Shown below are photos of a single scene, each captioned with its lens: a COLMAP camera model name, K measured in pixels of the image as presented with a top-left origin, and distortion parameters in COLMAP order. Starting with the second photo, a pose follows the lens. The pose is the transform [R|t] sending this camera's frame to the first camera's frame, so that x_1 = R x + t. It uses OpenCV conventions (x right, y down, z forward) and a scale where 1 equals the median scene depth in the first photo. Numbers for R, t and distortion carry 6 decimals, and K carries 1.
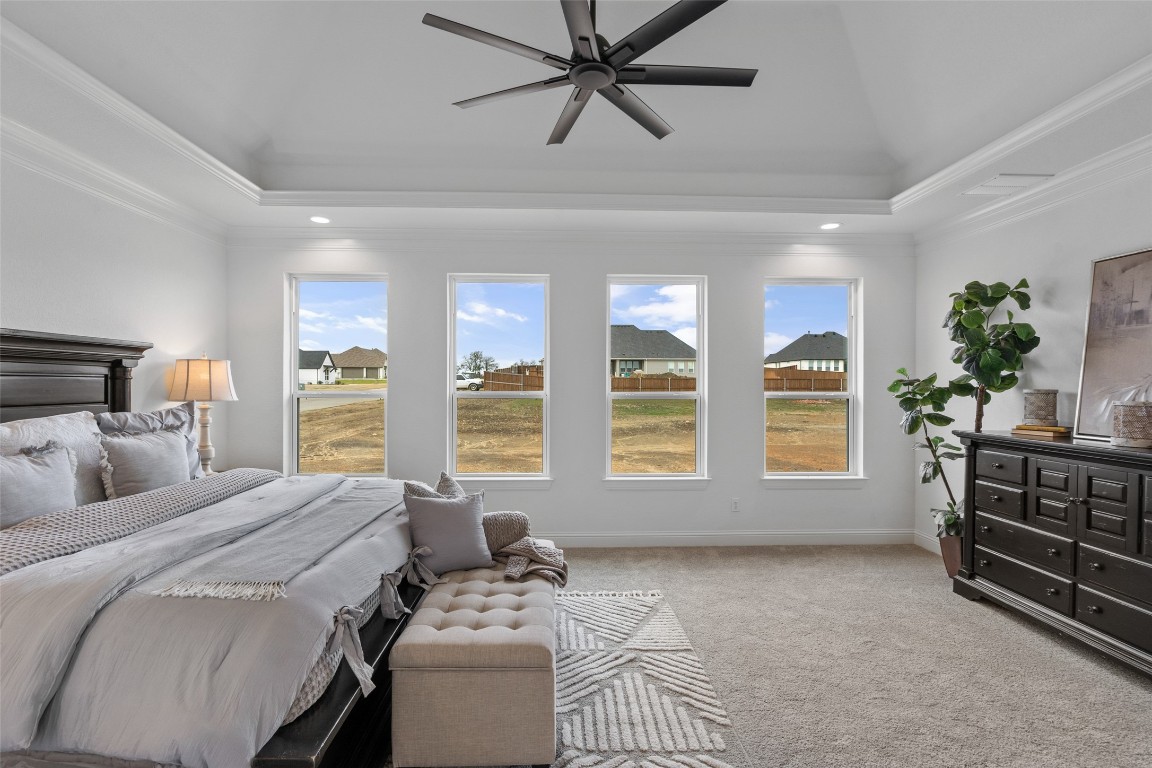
lens RADIAL K [[525.4, 0, 575.8], [0, 525.4, 387.3], [0, 0, 1]] dist [-0.002071, 0.000155]
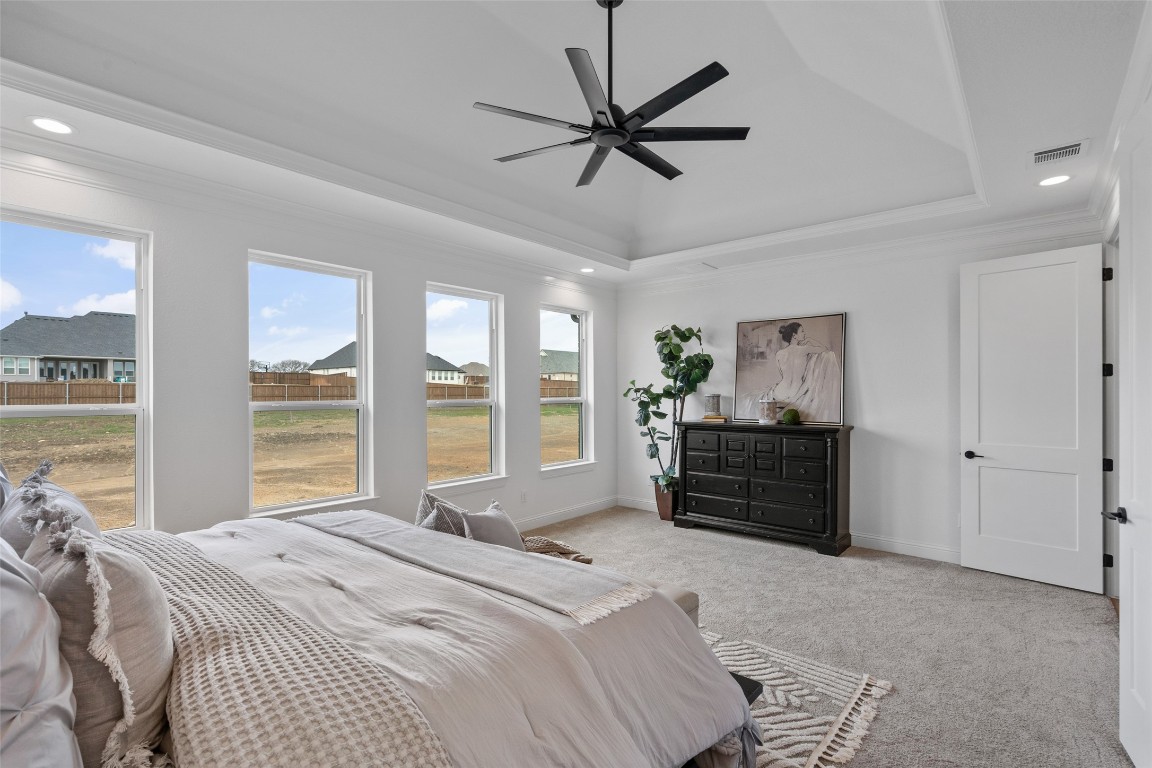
lens RADIAL K [[542.3, 0, 555.4], [0, 542.3, 389.3], [0, 0, 1]] dist [-0.026779, 0.000087]
pose [[0.683731, -0.000216, 0.729734, -0.660327], [0.007393, 0.999951, -0.006631, -0.003365], [-0.729697, 0.009929, 0.683699, 0.167942]]
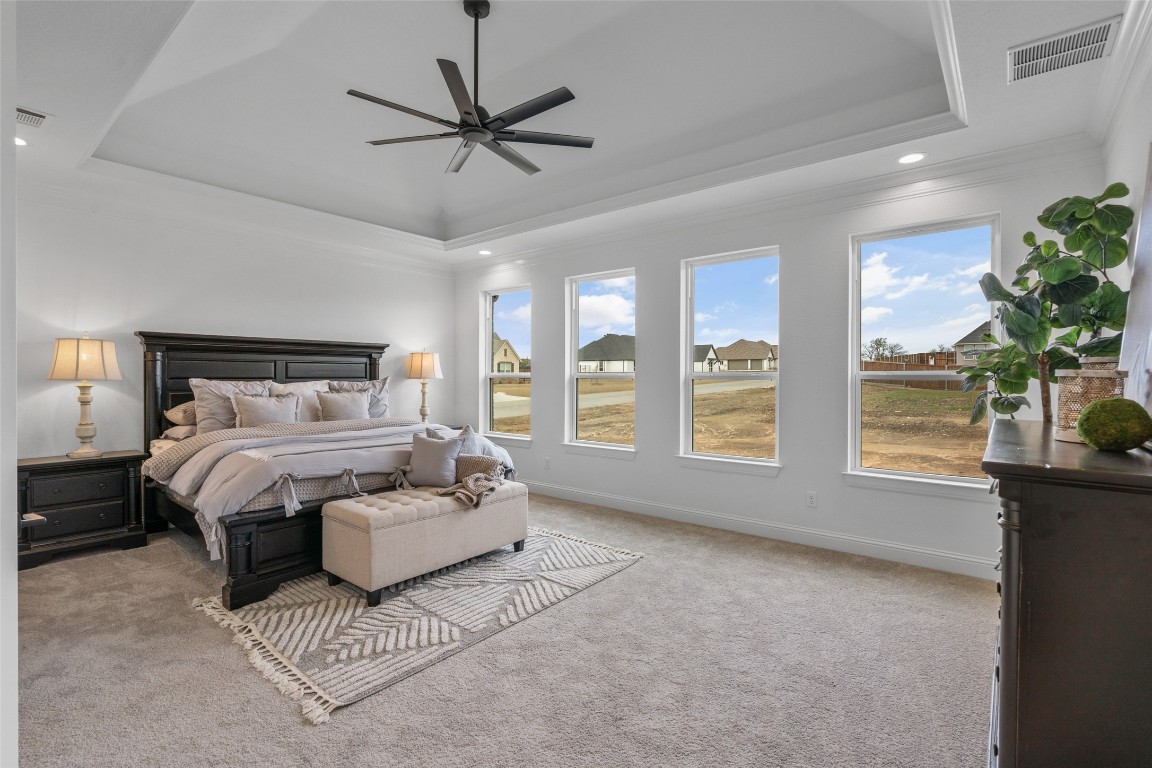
lens RADIAL K [[531.0, 0, 576.0], [0, 531.0, 375.2], [0, 0, 1]] dist [-0.002089, 0.000067]
pose [[0.752288, -0.004085, -0.658821, 0.756690], [-0.001052, 0.999972, -0.007403, 0.029039], [0.658833, 0.006262, 0.752263, 0.089161]]
